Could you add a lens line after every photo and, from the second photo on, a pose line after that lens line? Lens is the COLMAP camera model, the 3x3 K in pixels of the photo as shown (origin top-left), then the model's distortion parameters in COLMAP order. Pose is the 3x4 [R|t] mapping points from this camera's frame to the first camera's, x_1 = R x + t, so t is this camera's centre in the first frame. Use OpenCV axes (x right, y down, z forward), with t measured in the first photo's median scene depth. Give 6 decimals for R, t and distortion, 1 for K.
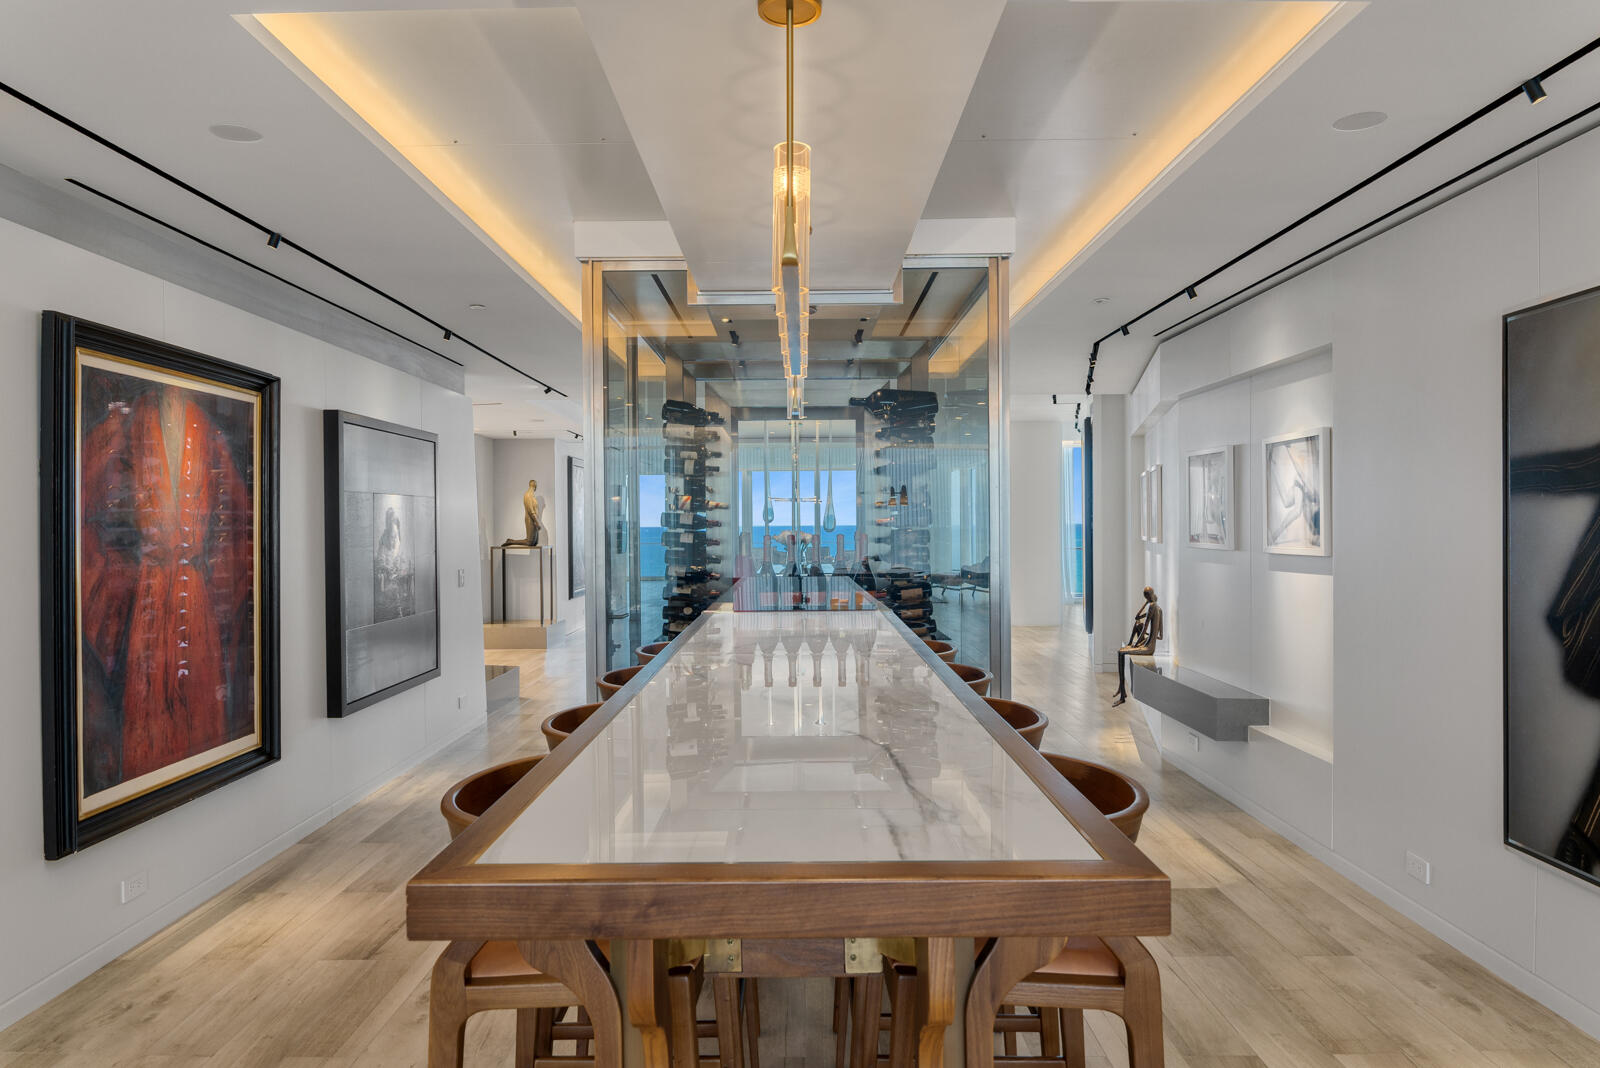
lens RADIAL K [[1006.3, 0, 800.0], [0, 1006.3, 534.0], [0, 0, 1]] dist [0.000067, -0.001020]
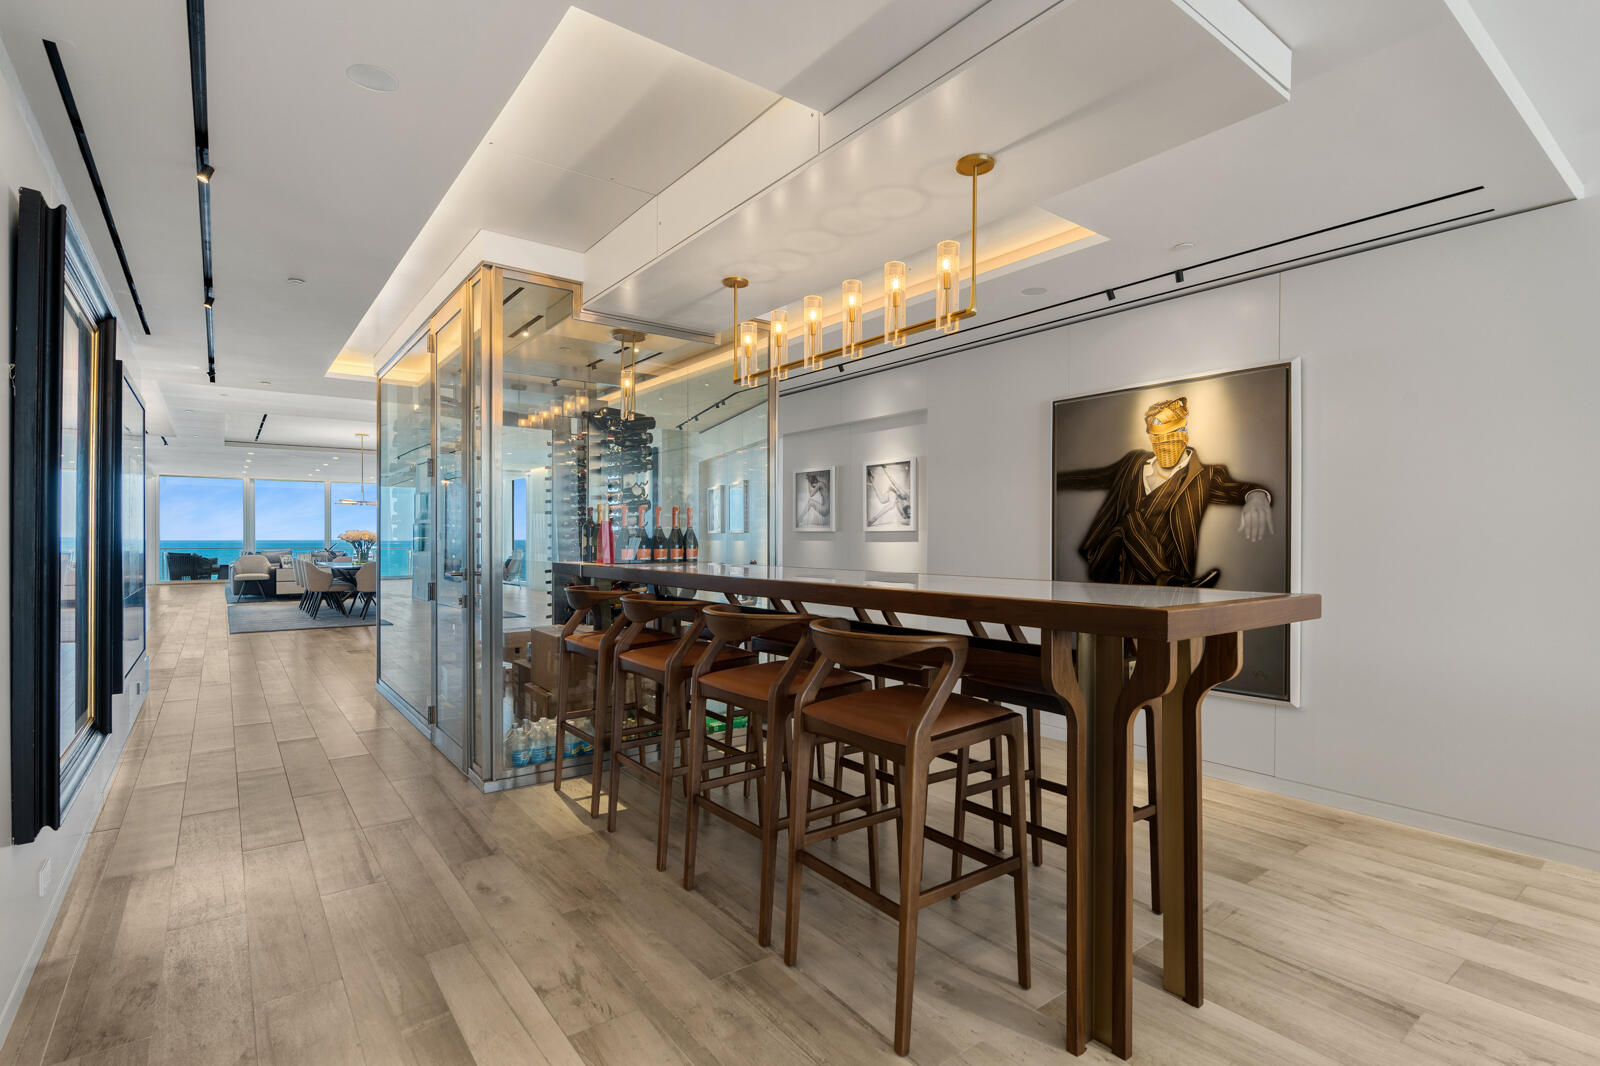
lens RADIAL K [[756.3, 0, 800.0], [0, 756.3, 533.0], [0, 0, 1]] dist [0.018175, 0.000101]
pose [[0.798331, 0.016614, 0.601989, -0.423717], [-0.004090, 0.999746, -0.022168, 0.055620], [-0.602205, 0.015235, 0.798196, 0.070017]]
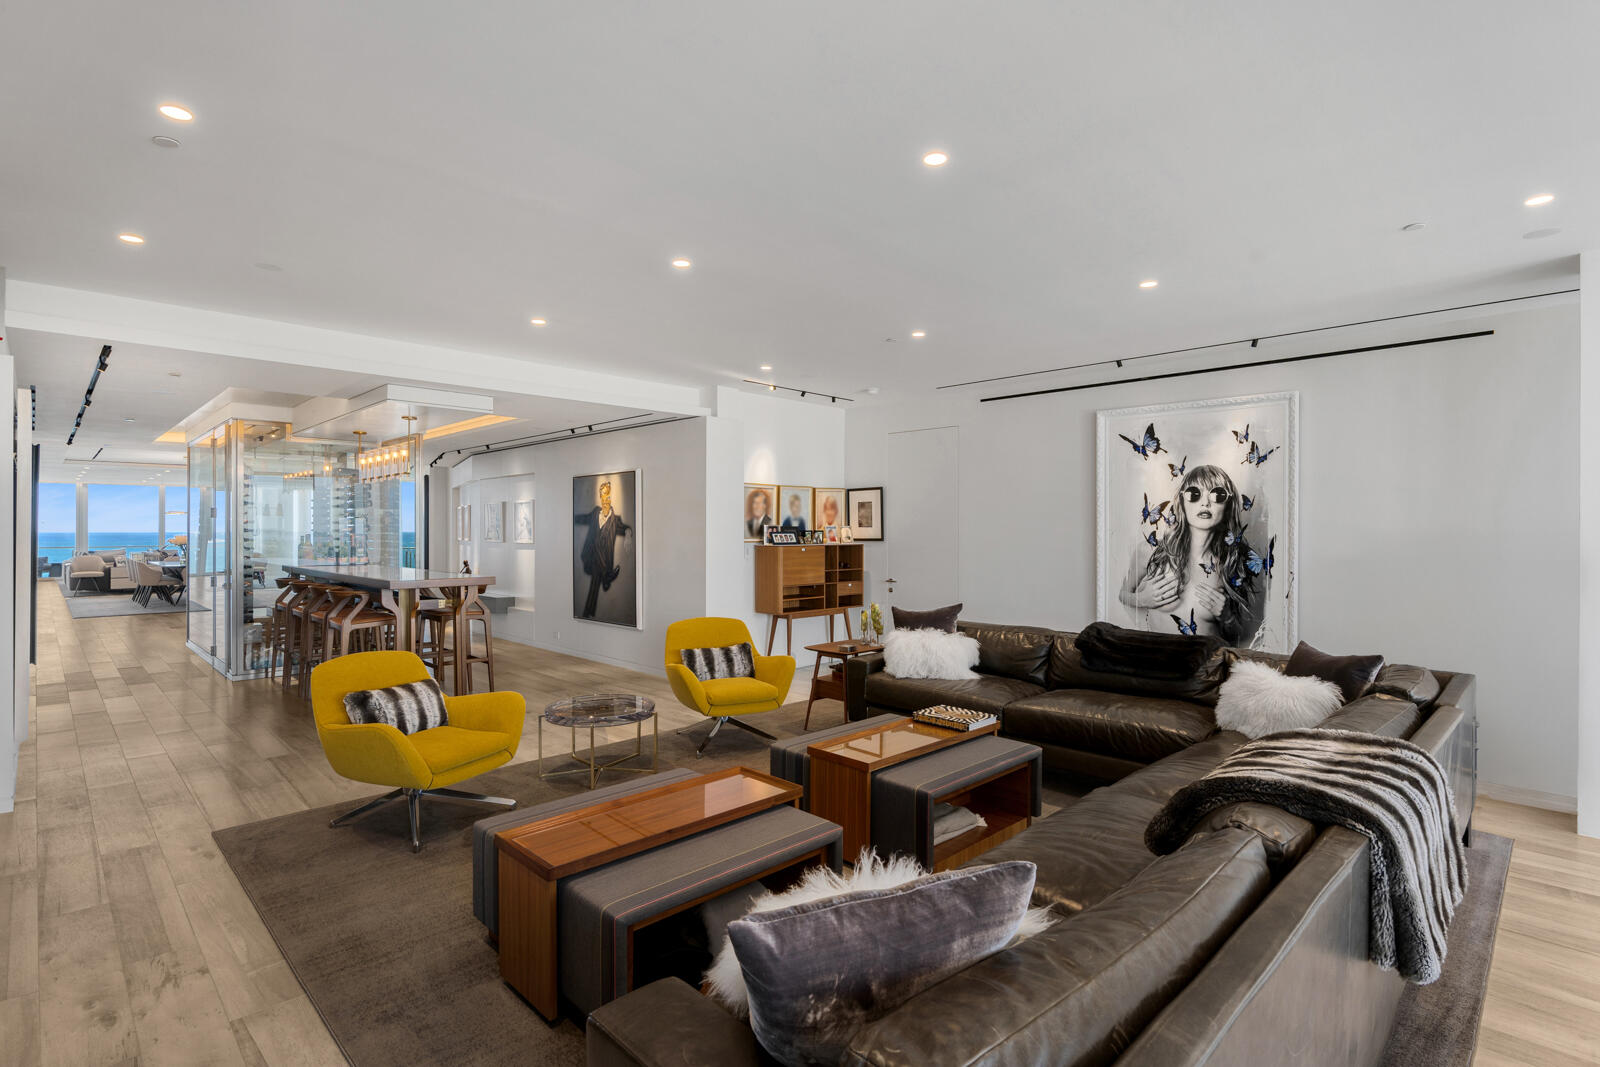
lens RADIAL K [[779.2, 0, 805.2], [0, 779.2, 527.3], [0, 0, 1]] dist [0.000216, 0.000366]
pose [[0.712853, 0.012112, 0.701209, -0.503008], [0.000277, 0.999846, -0.017551, 0.015692], [-0.701313, 0.012705, 0.712740, -1.167746]]
